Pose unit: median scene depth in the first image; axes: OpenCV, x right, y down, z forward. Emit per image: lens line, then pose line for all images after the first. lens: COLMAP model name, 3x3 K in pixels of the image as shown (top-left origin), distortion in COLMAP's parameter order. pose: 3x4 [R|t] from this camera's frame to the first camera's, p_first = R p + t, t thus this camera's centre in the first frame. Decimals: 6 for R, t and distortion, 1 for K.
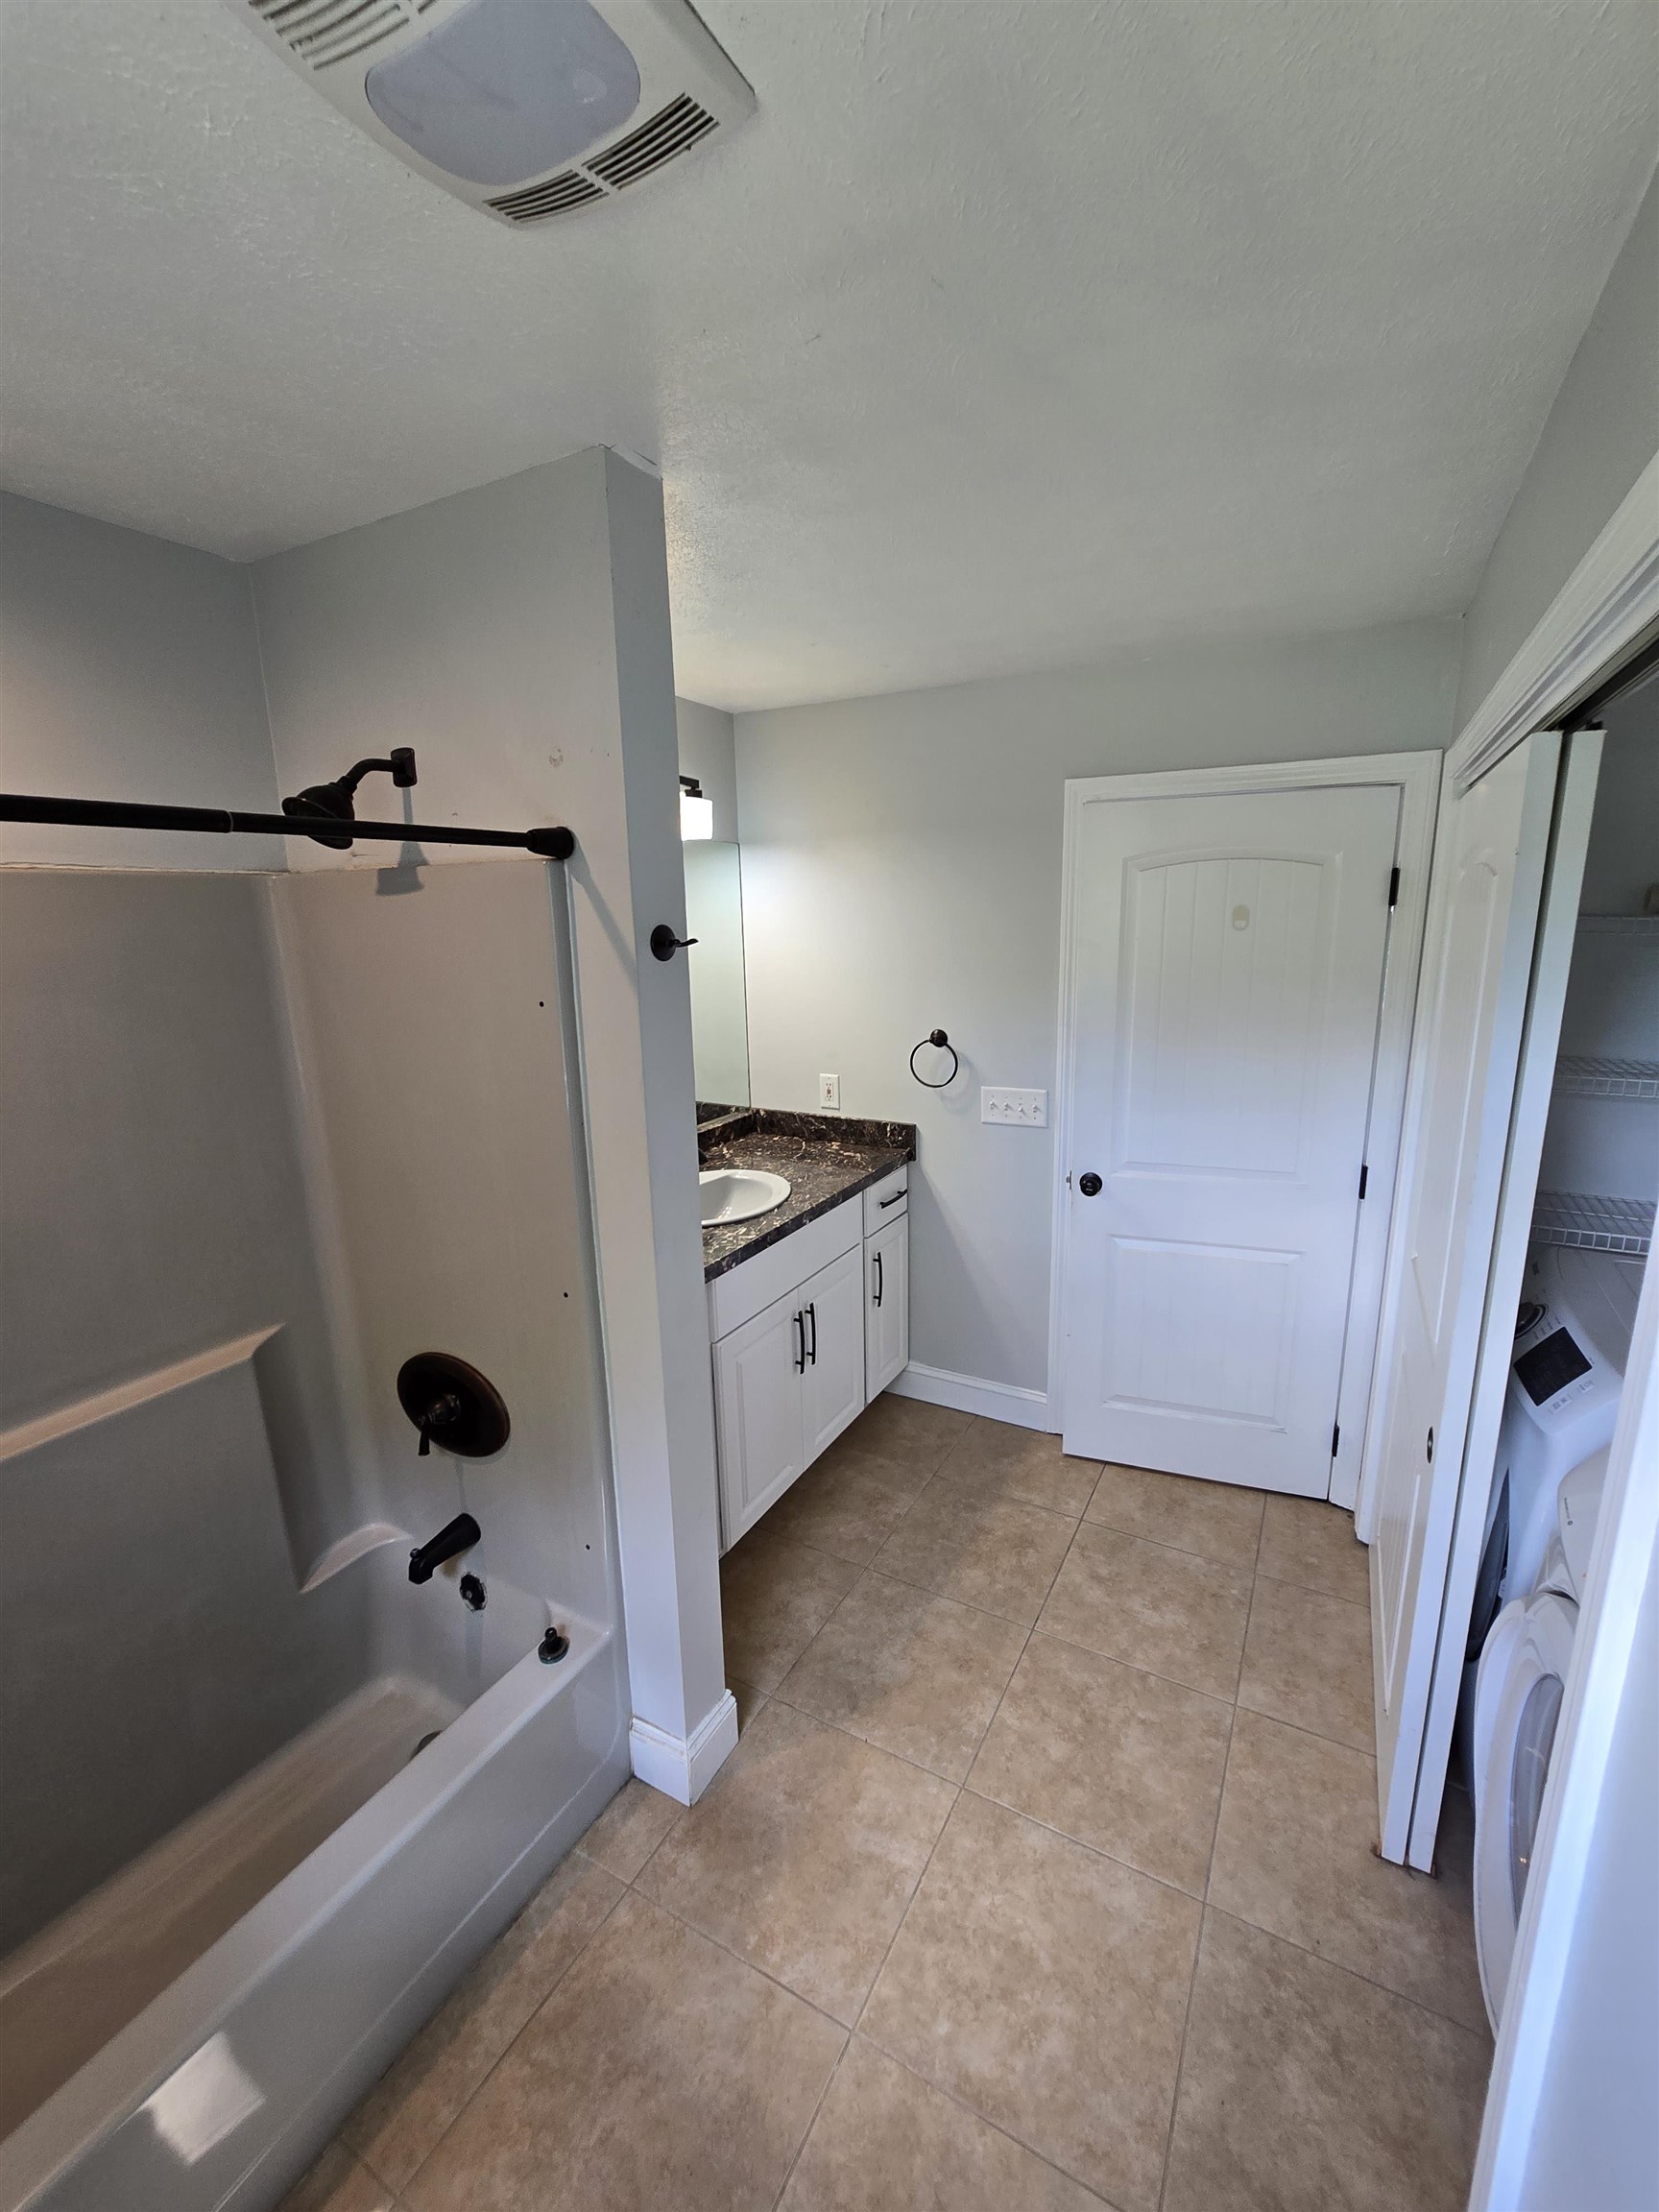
lens RADIAL K [[903.3, 0, 853.4], [0, 903.3, 1103.7], [0, 0, 1]] dist [0.000537, 0.000381]
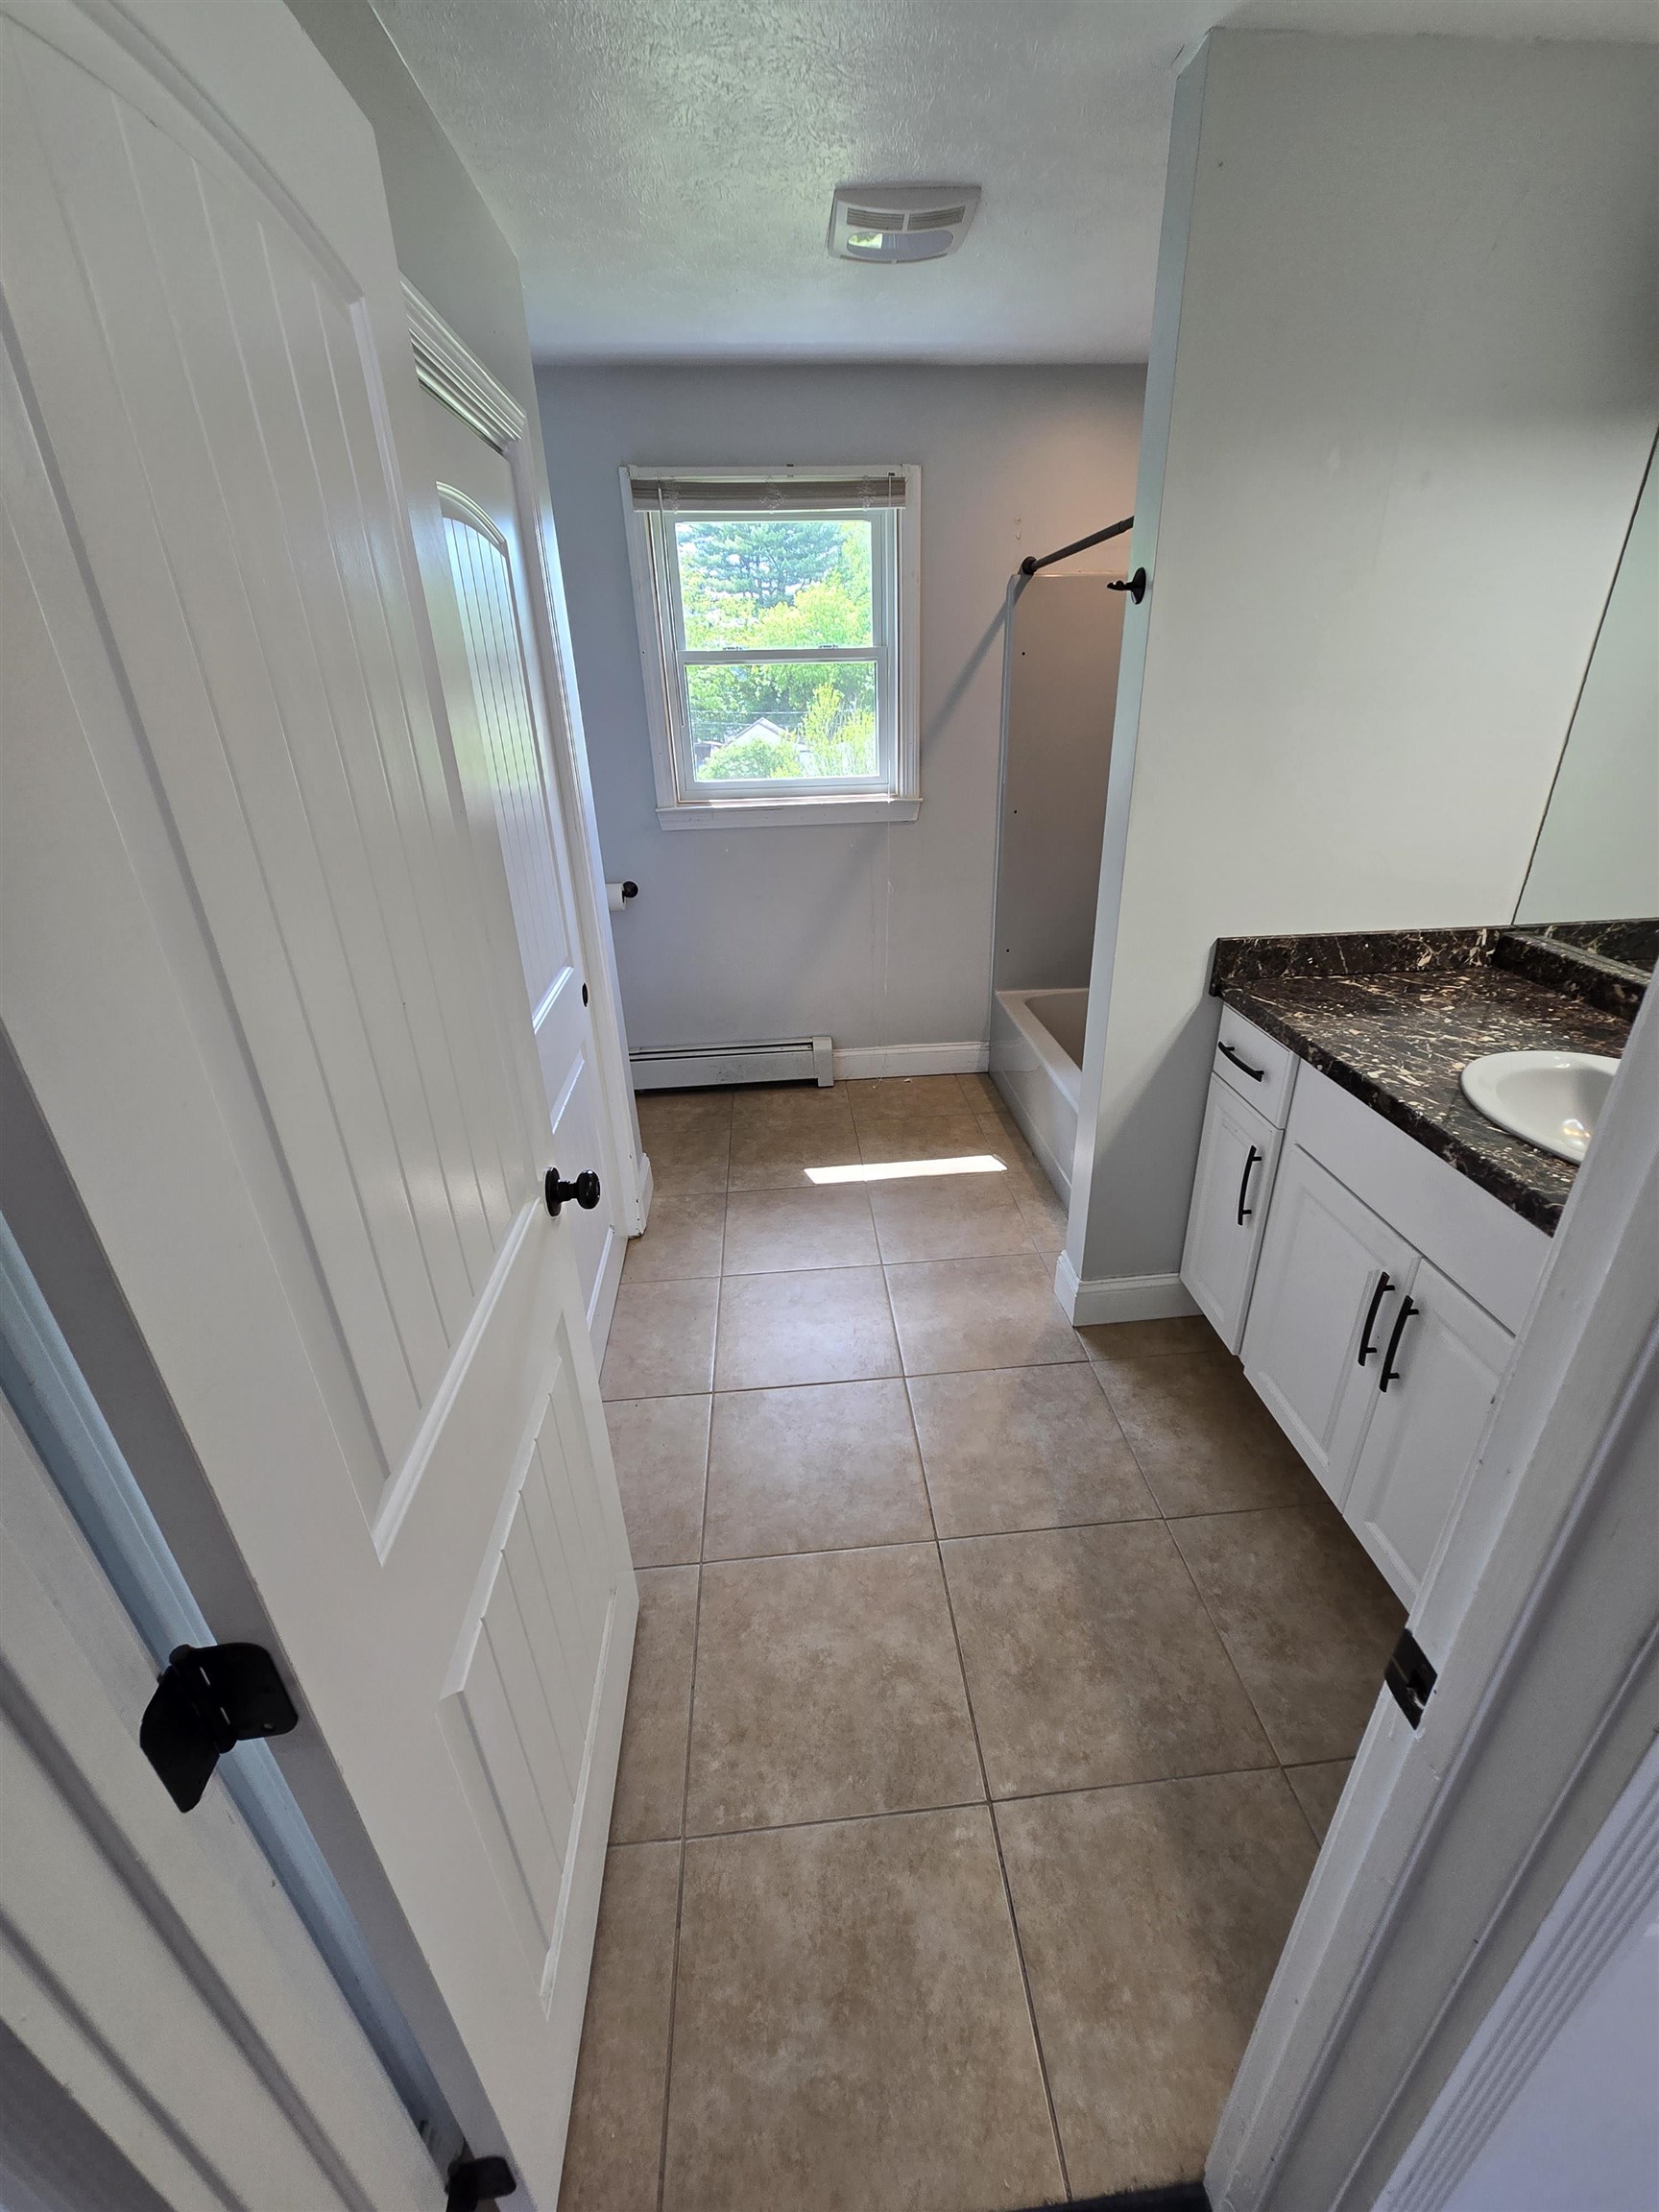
lens RADIAL K [[903.3, 0, 853.4], [0, 903.3, 1103.7], [0, 0, 1]] dist [0.000537, 0.000381]
pose [[-0.831833, 0.270444, -0.484679, 0.519557], [-0.085526, 0.800367, 0.593378, -0.191563], [0.548397, 0.535044, -0.642642, 1.207986]]
